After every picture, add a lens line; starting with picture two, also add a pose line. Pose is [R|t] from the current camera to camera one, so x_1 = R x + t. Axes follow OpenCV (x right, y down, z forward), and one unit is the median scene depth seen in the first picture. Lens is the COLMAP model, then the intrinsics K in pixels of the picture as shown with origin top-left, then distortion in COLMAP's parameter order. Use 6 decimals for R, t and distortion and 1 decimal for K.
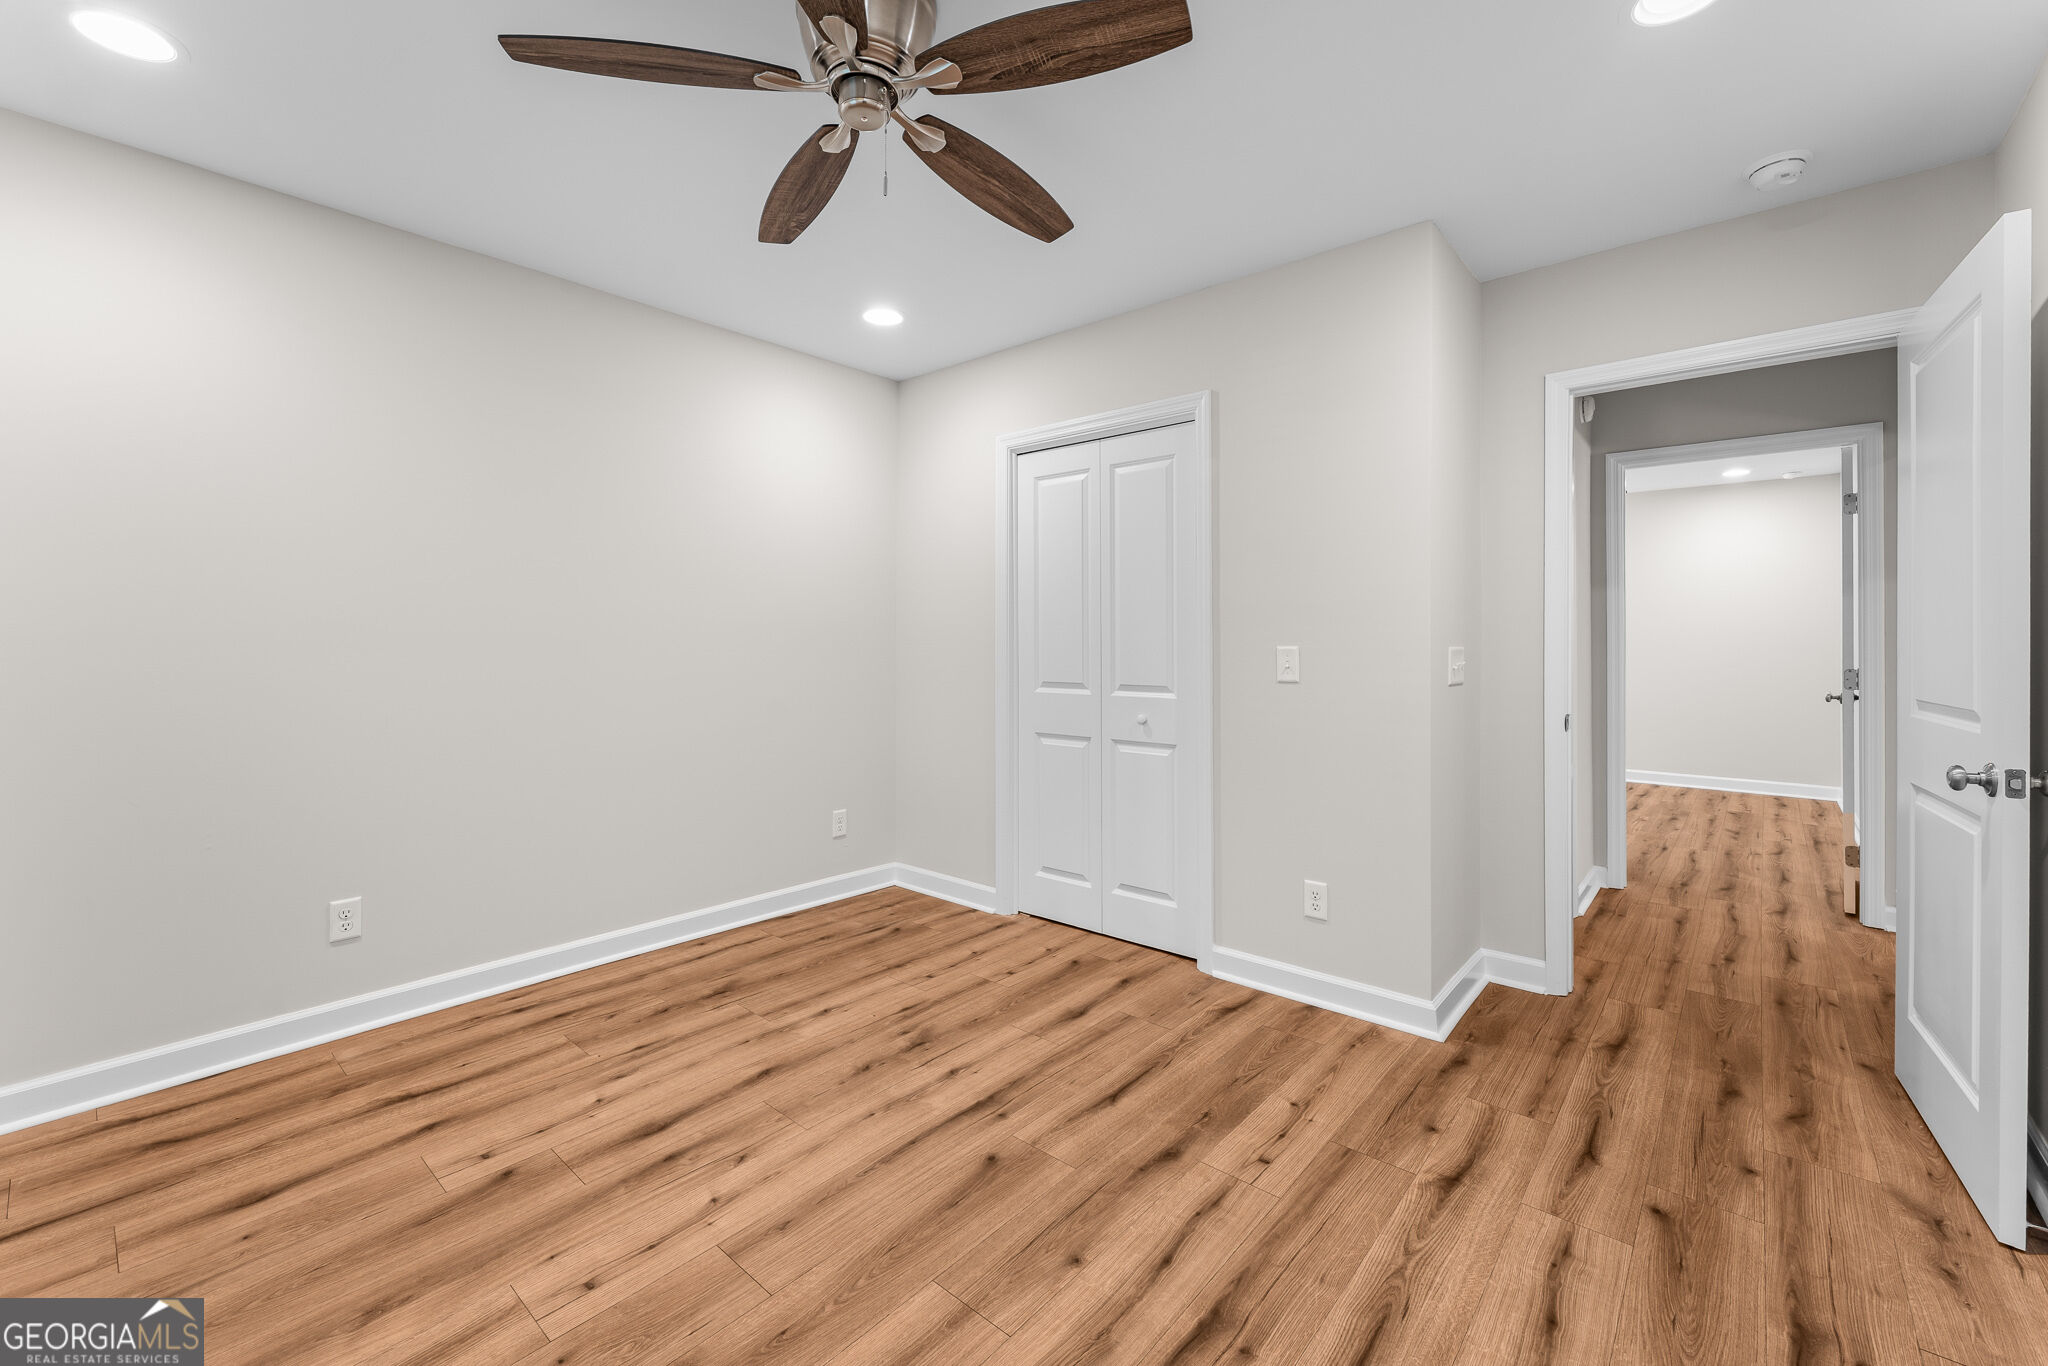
lens RADIAL K [[849.2, 0, 1025.7], [0, 849.2, 640.9], [0, 0, 1]] dist [0.000719, -0.000016]
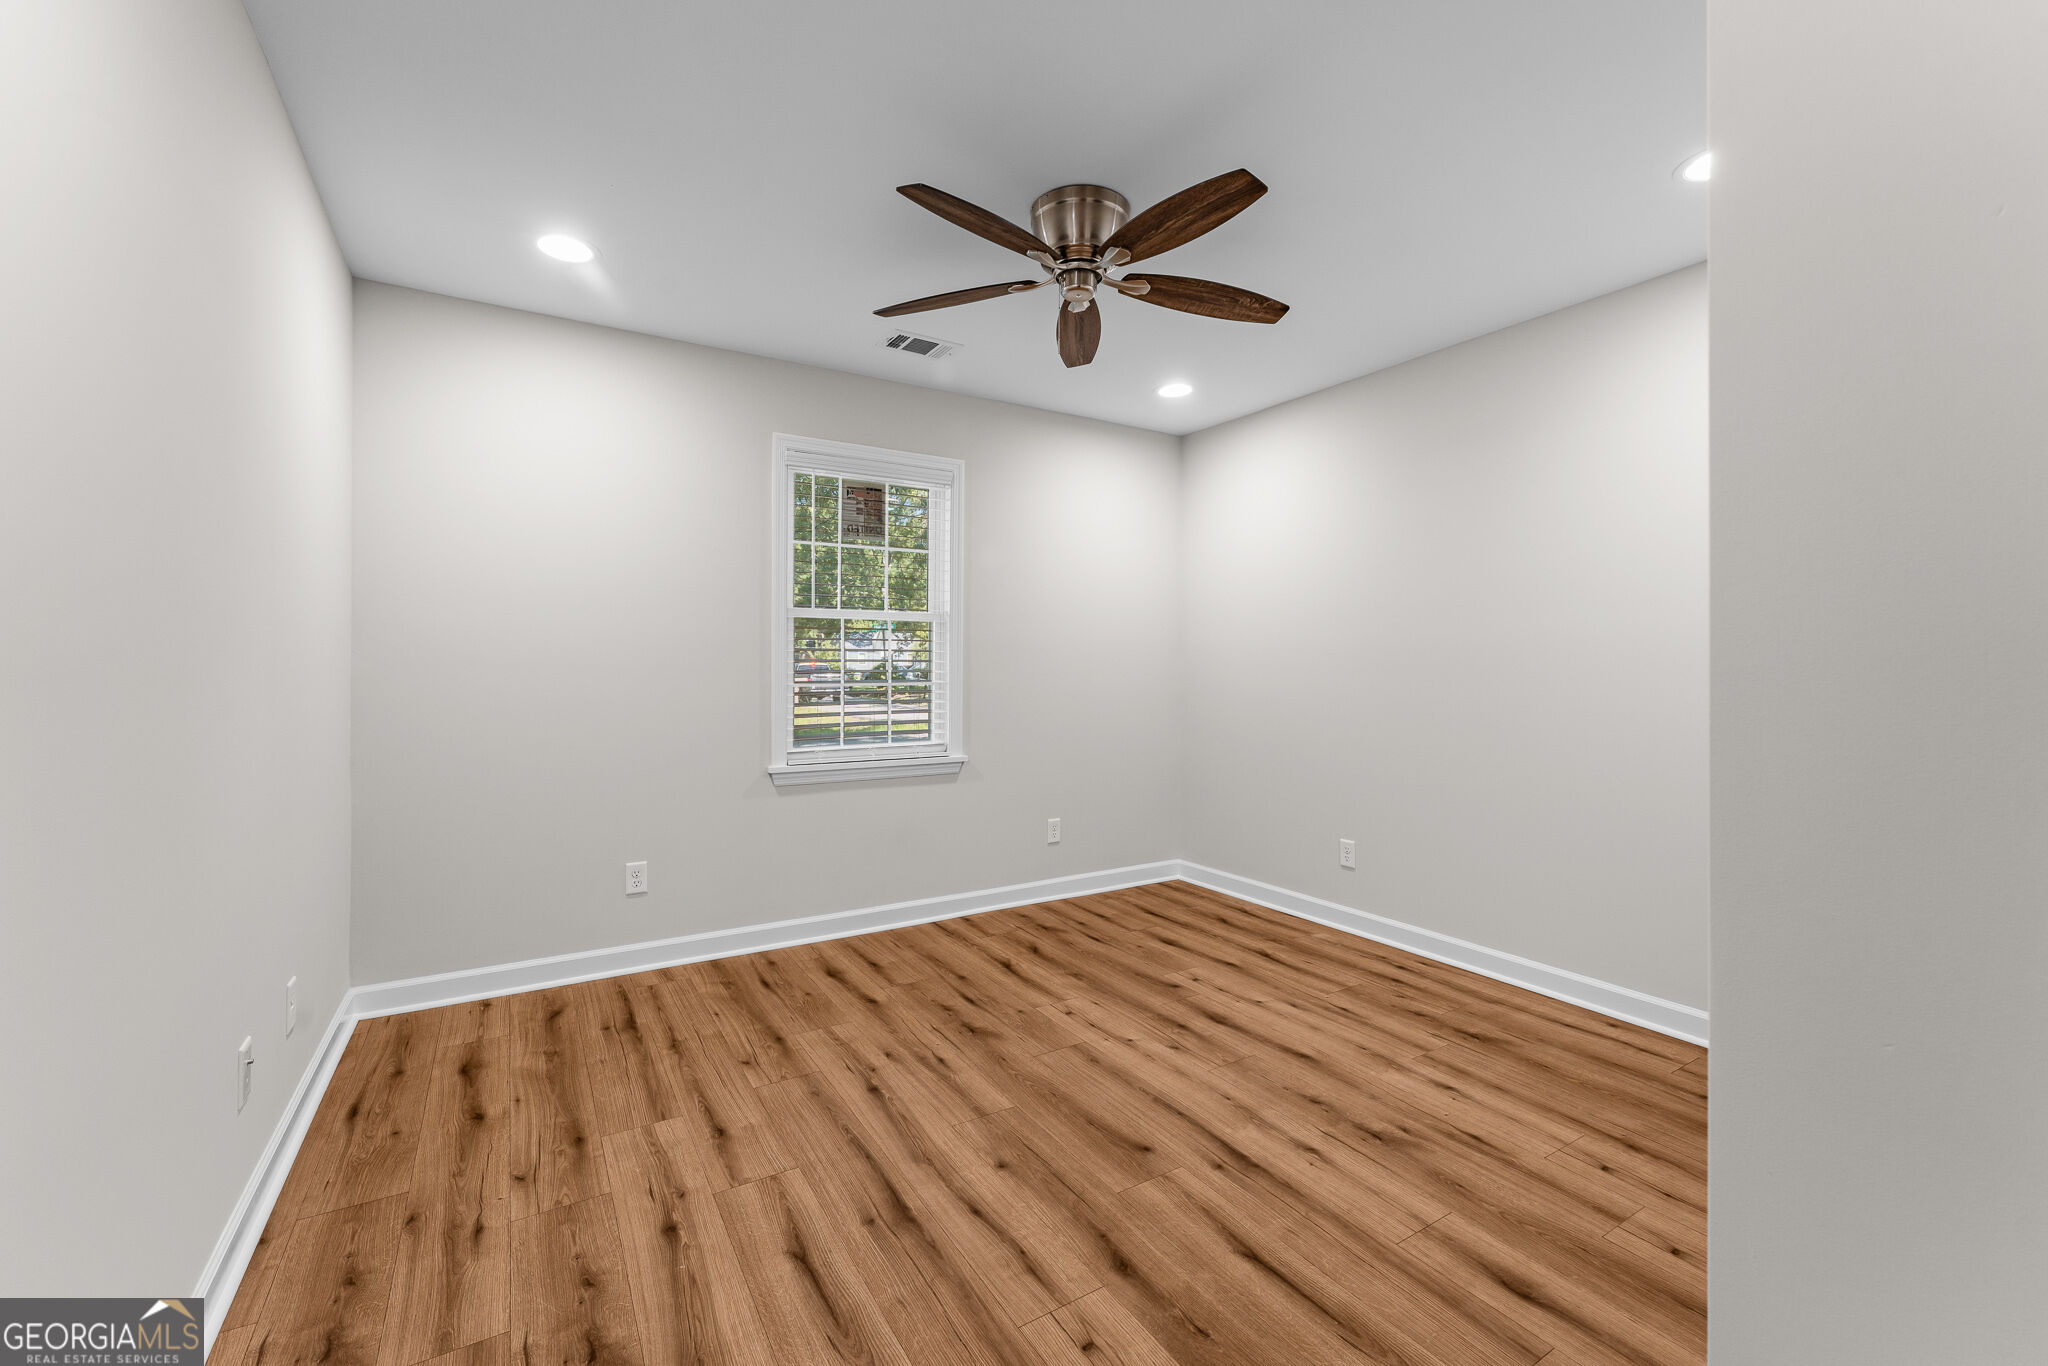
lens RADIAL K [[828.5, 0, 1008.9], [0, 828.5, 669.1], [0, 0, 1]] dist [0.001612, -0.000307]
pose [[-0.311600, 0.001474, -0.950212, 0.891838], [-0.004133, 0.999987, 0.002907, 0.000805], [0.950204, 0.004833, -0.311590, 1.024685]]
